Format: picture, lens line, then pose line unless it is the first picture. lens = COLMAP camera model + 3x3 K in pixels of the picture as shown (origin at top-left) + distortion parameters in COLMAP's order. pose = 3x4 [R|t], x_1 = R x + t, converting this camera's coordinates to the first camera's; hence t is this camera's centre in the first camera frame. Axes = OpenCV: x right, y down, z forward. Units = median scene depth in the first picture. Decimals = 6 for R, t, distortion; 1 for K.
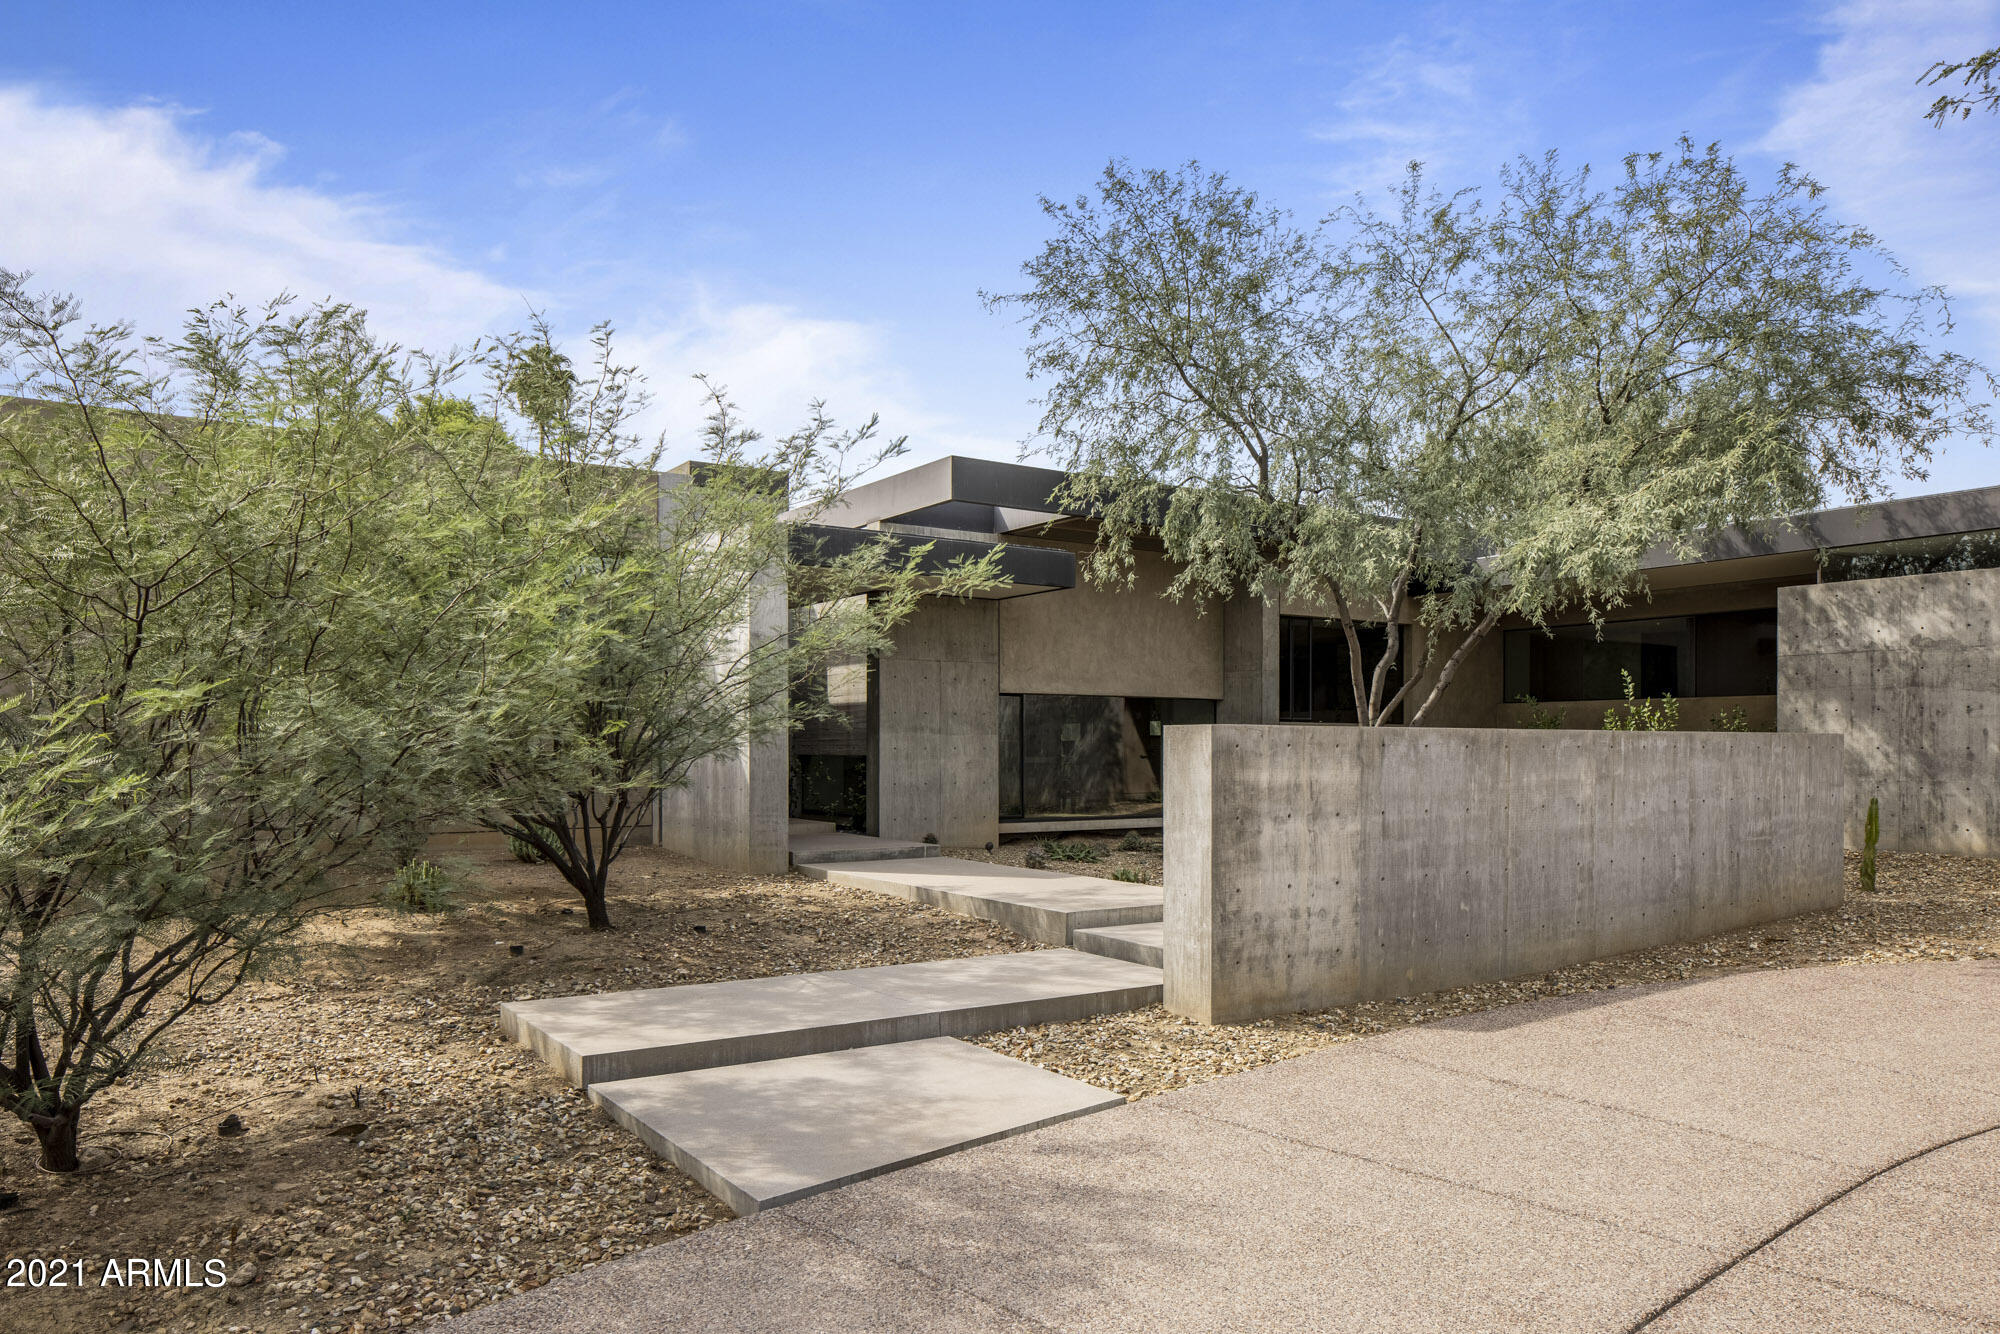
lens RADIAL K [[1346.2, 0, 989.6], [0, 1346.2, 775.1], [0, 0, 1]] dist [-0.005078, -0.002431]
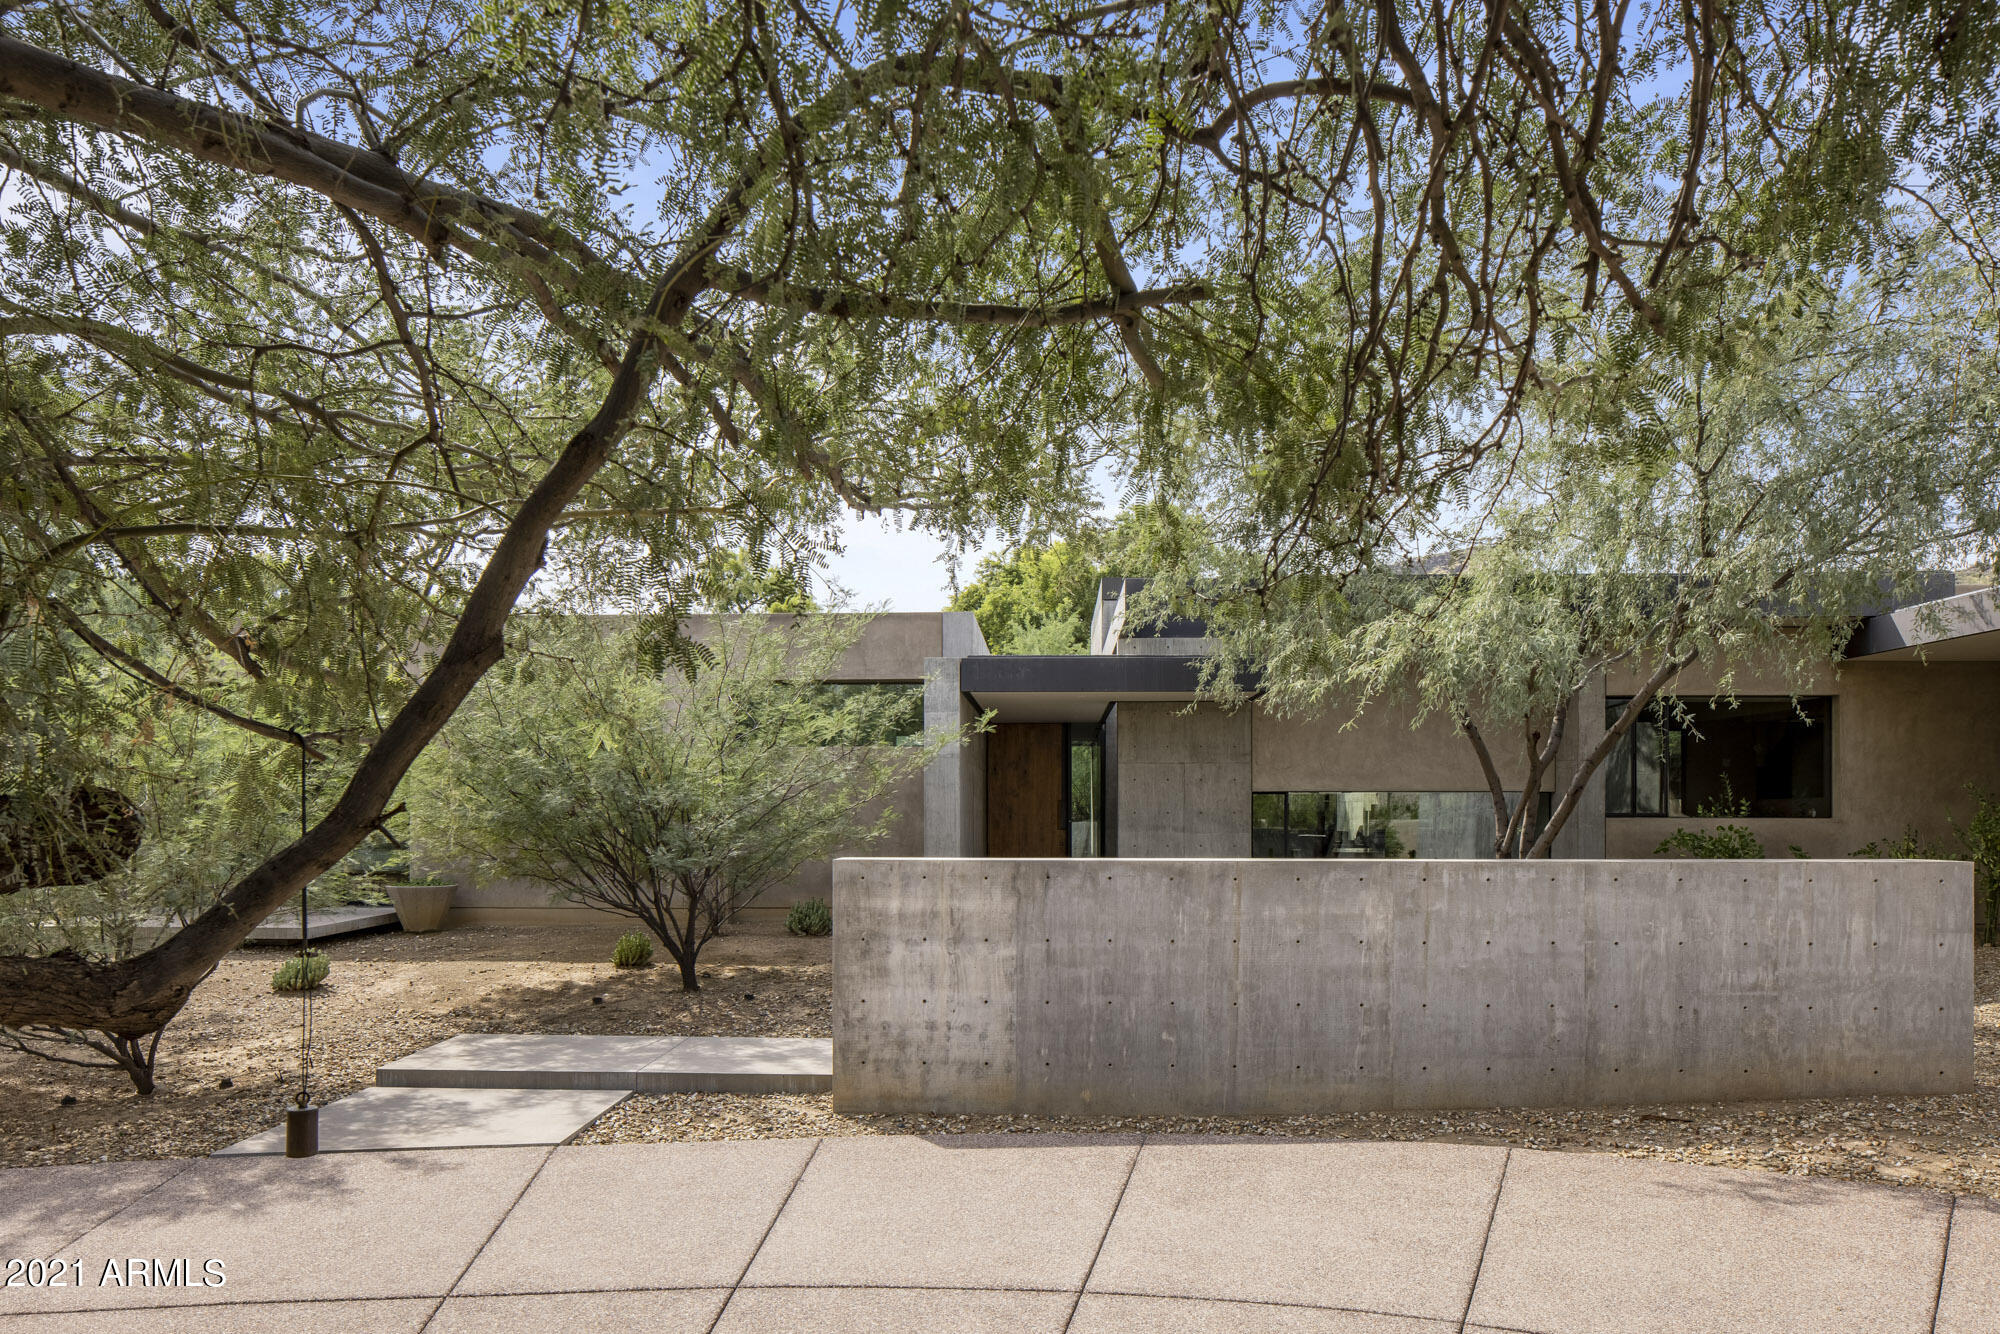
lens RADIAL K [[1364.7, 0, 997.9], [0, 1364.7, 801.1], [0, 0, 1]] dist [-0.005246, -0.000191]
pose [[0.807162, -0.001302, -0.590329, 0.977577], [-0.011877, 0.999759, -0.018444, -0.067620], [0.590211, 0.021899, 0.806952, 0.103687]]
